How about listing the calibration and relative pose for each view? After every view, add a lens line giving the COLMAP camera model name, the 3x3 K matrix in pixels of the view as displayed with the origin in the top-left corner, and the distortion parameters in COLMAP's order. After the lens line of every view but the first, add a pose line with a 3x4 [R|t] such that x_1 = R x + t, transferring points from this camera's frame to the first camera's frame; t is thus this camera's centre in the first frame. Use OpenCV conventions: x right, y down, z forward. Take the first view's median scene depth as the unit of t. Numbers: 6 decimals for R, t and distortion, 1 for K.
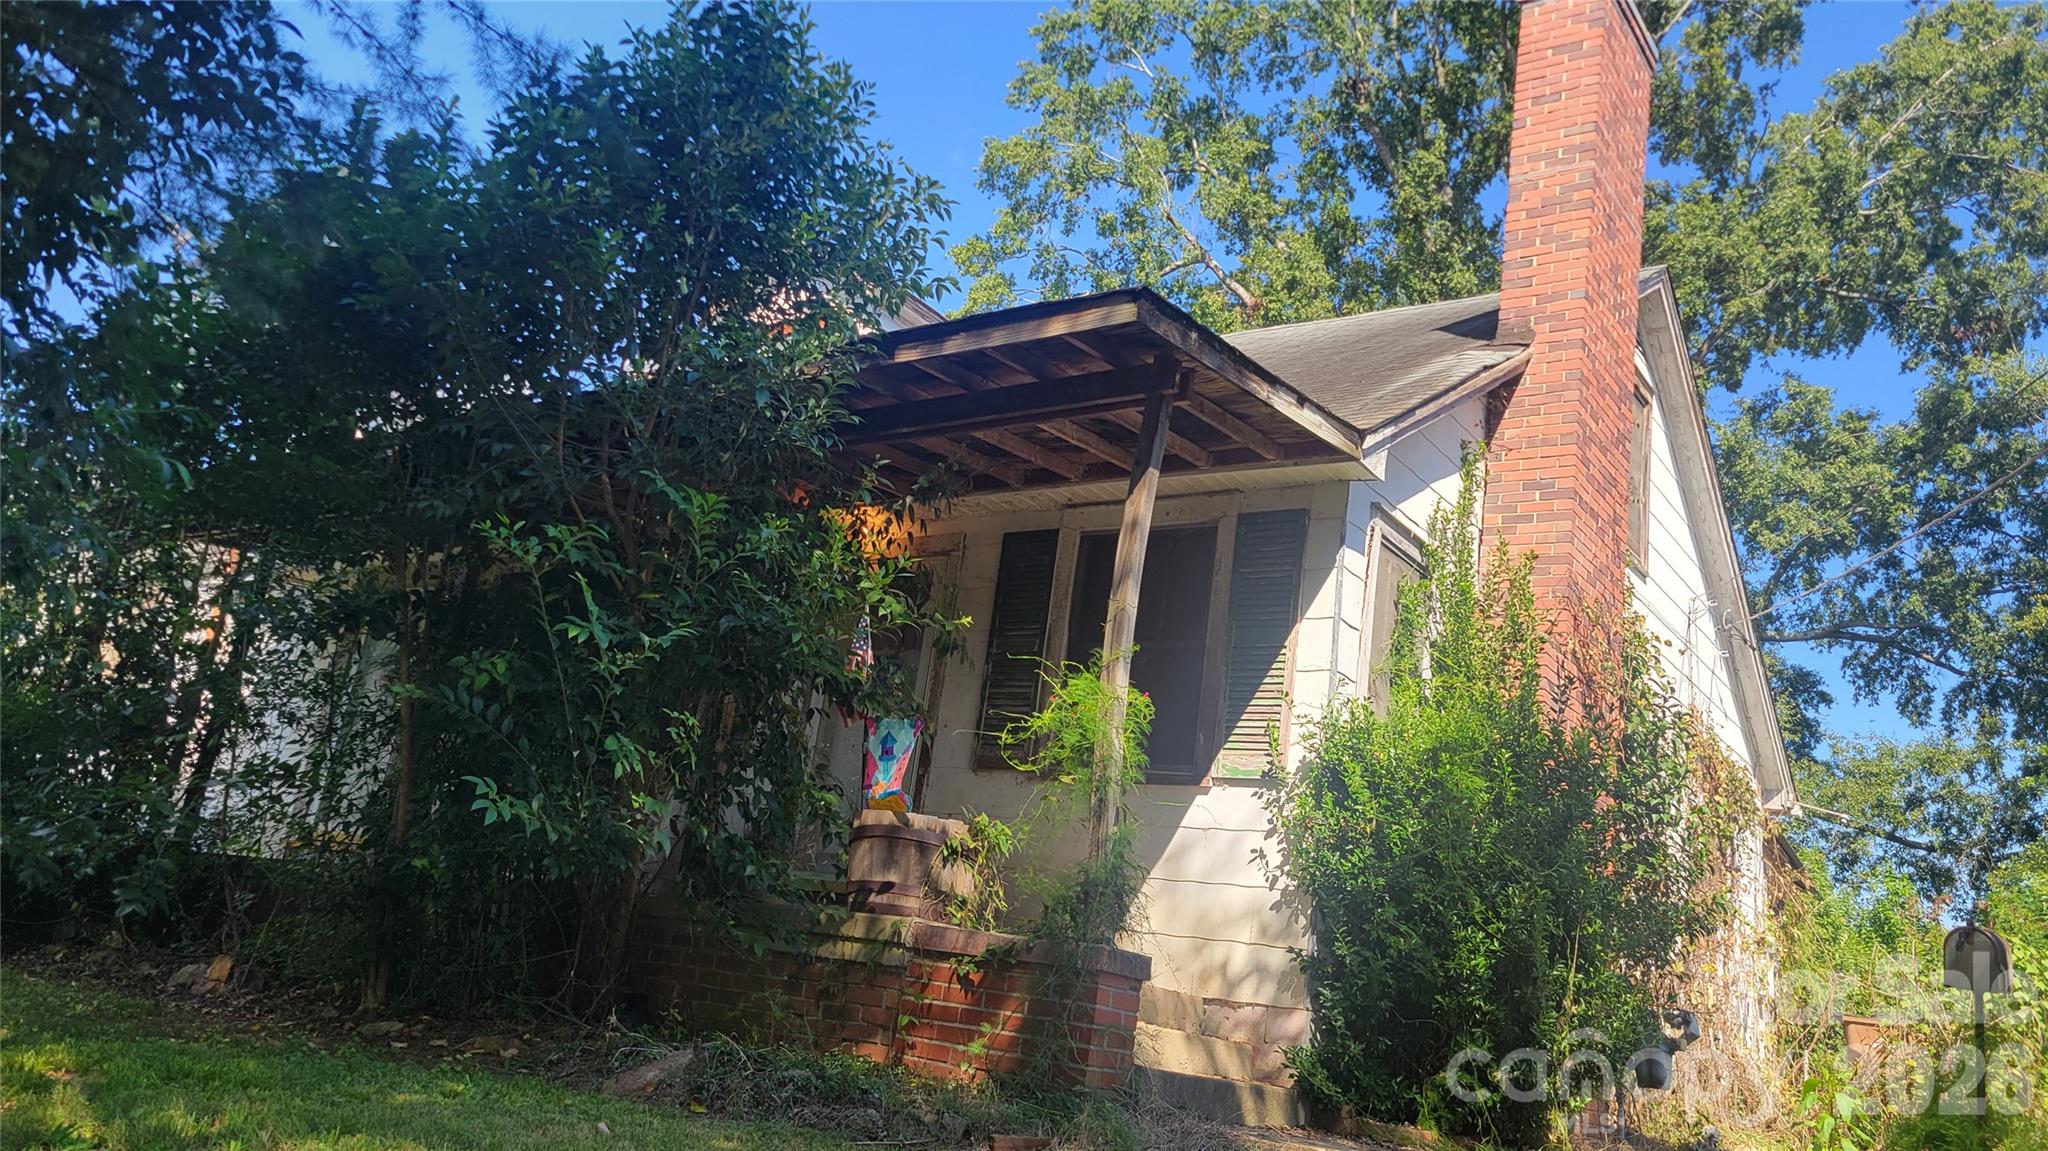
lens RADIAL K [[1532.6, 0, 1029.7], [0, 1532.6, 575.4], [0, 0, 1]] dist [0.044175, 0.001191]
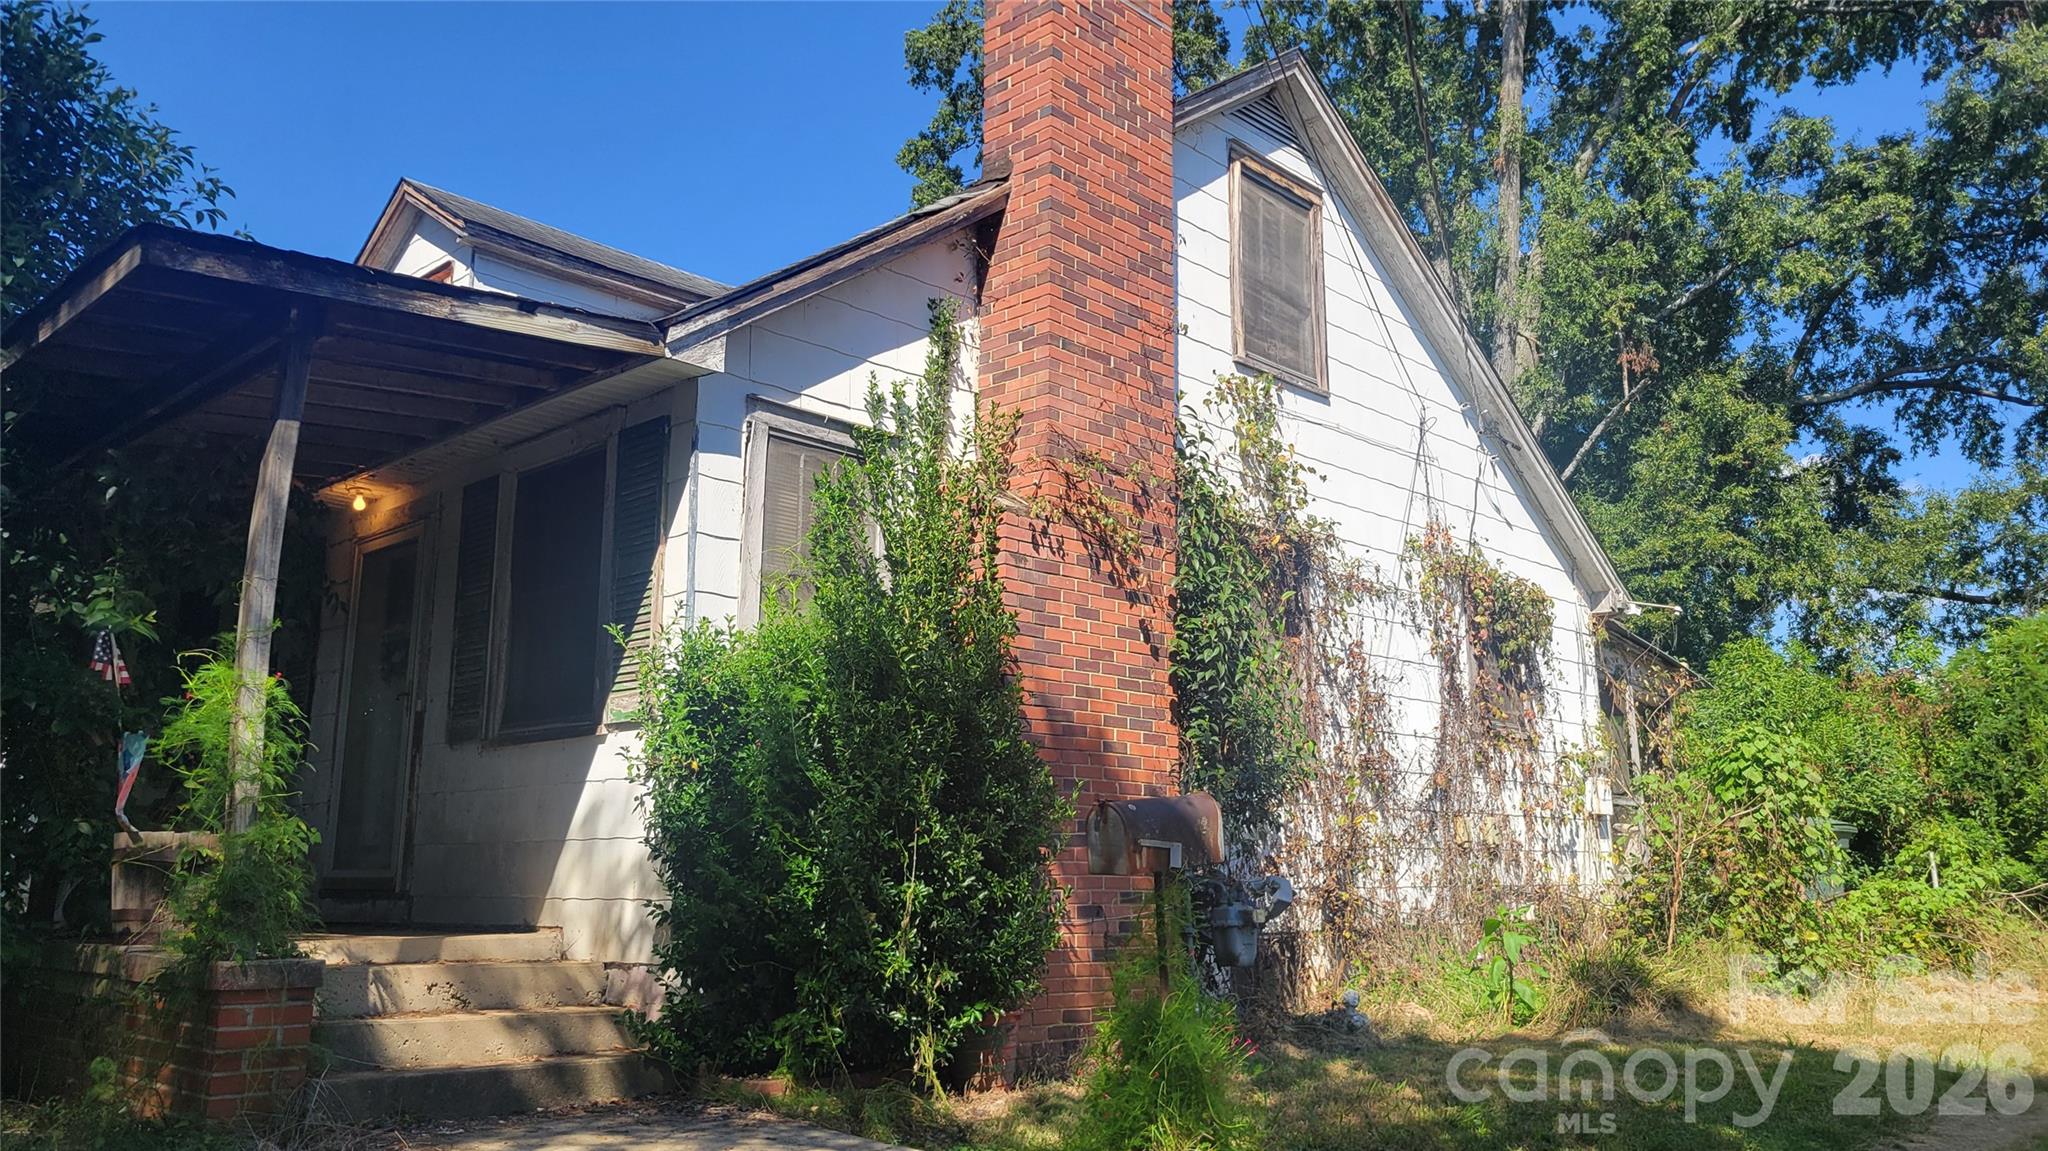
lens RADIAL K [[1532.6, 0, 1022.5], [0, 1532.6, 578.2], [0, 0, 1]] dist [0.044175, 0.001191]
pose [[0.979914, -0.163581, -0.114057, 0.125336], [0.171205, 0.983373, 0.060544, 0.008369], [0.102257, -0.078855, 0.991628, 0.030441]]
